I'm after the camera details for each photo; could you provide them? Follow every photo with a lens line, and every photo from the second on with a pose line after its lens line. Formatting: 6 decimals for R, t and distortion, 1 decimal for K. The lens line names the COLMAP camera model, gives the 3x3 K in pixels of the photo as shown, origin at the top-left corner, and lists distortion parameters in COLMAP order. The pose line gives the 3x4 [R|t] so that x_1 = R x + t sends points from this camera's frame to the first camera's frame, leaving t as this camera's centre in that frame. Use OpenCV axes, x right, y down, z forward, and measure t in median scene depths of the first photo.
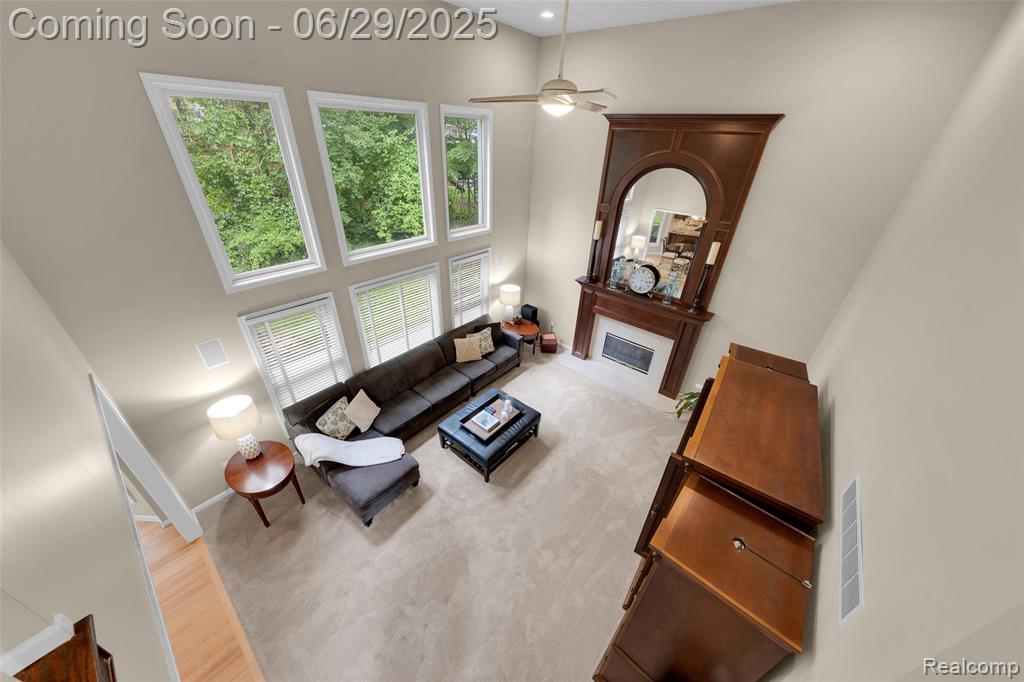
lens RADIAL K [[352.6, 0, 515.2], [0, 352.6, 340.8], [0, 0, 1]] dist [-0.000041, -0.000175]
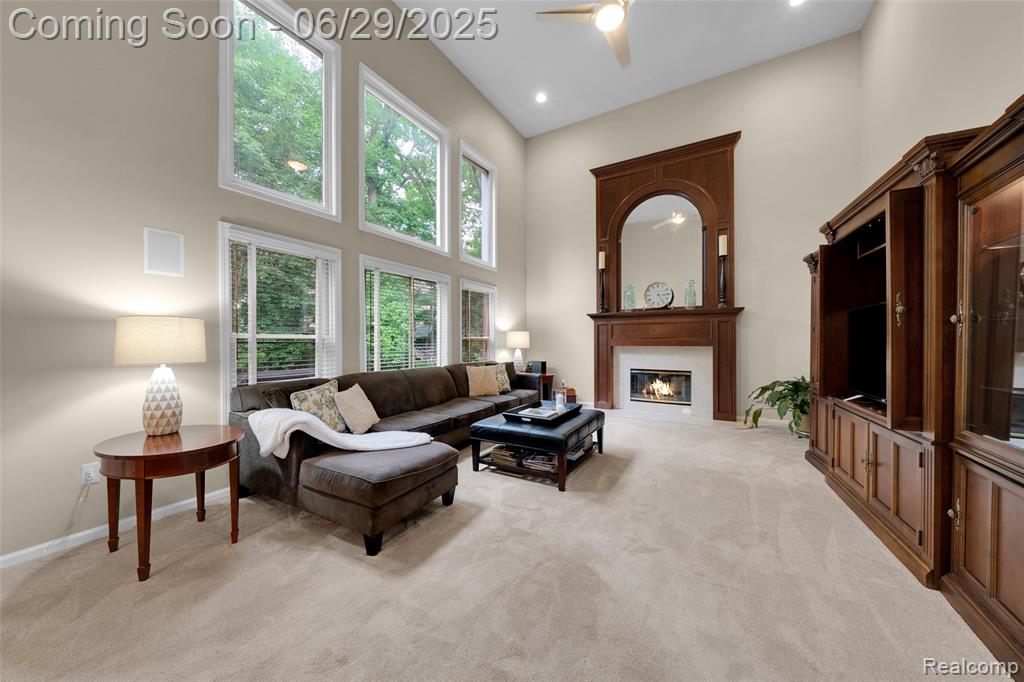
lens RADIAL K [[352.6, 0, 515.3], [0, 352.6, 338.5], [0, 0, 1]] dist [-0.000041, -0.000175]
pose [[0.984886, -0.043329, 0.167699, -0.243282], [0.123042, 0.856461, -0.501333, 0.449607], [-0.121905, 0.514390, 0.848848, 0.330023]]
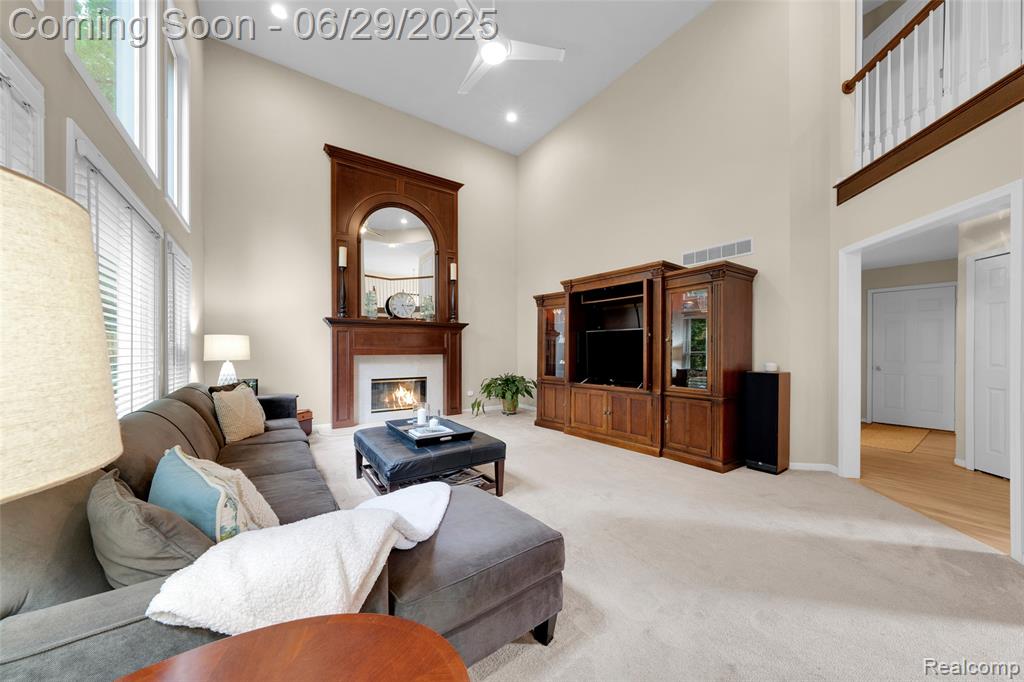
lens RADIAL K [[352.6, 0, 515.7], [0, 352.6, 348.6], [0, 0, 1]] dist [-0.000041, -0.000175]
pose [[0.256374, -0.040121, 0.965745, -0.643081], [0.503041, 0.858703, -0.097868, 0.237256], [-0.825362, 0.510900, 0.240331, 0.658579]]
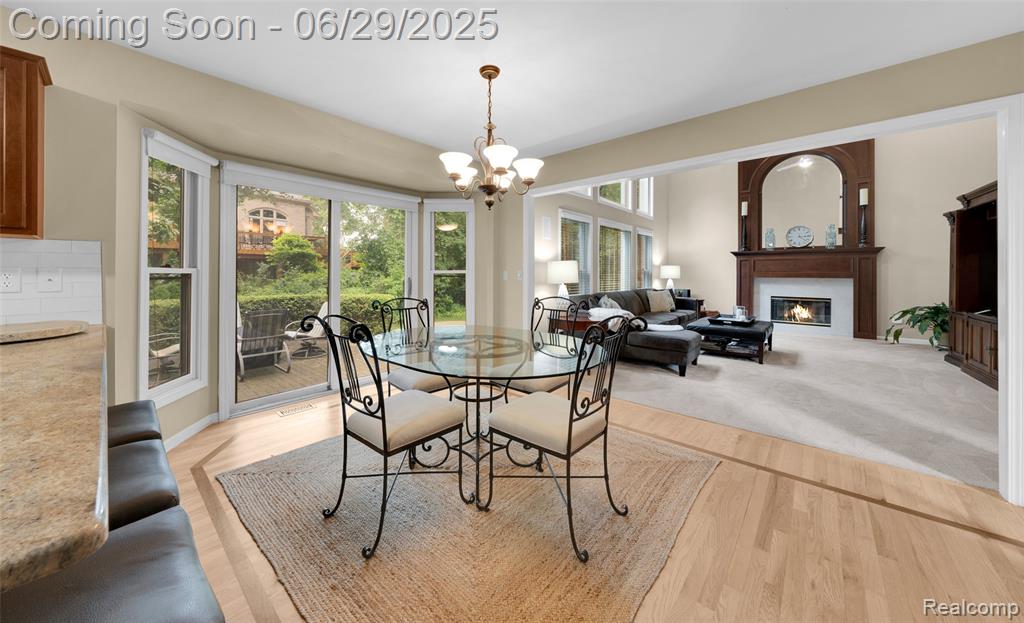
lens RADIAL K [[366.2, 0, 507.3], [0, 366.2, 269.4], [0, 0, 1]] dist [0.014607, 0.000046]
pose [[0.999160, -0.038177, -0.014894, -0.751324], [0.025000, 0.855845, -0.516627, 0.664685], [0.032470, 0.515821, 0.856081, -0.074920]]
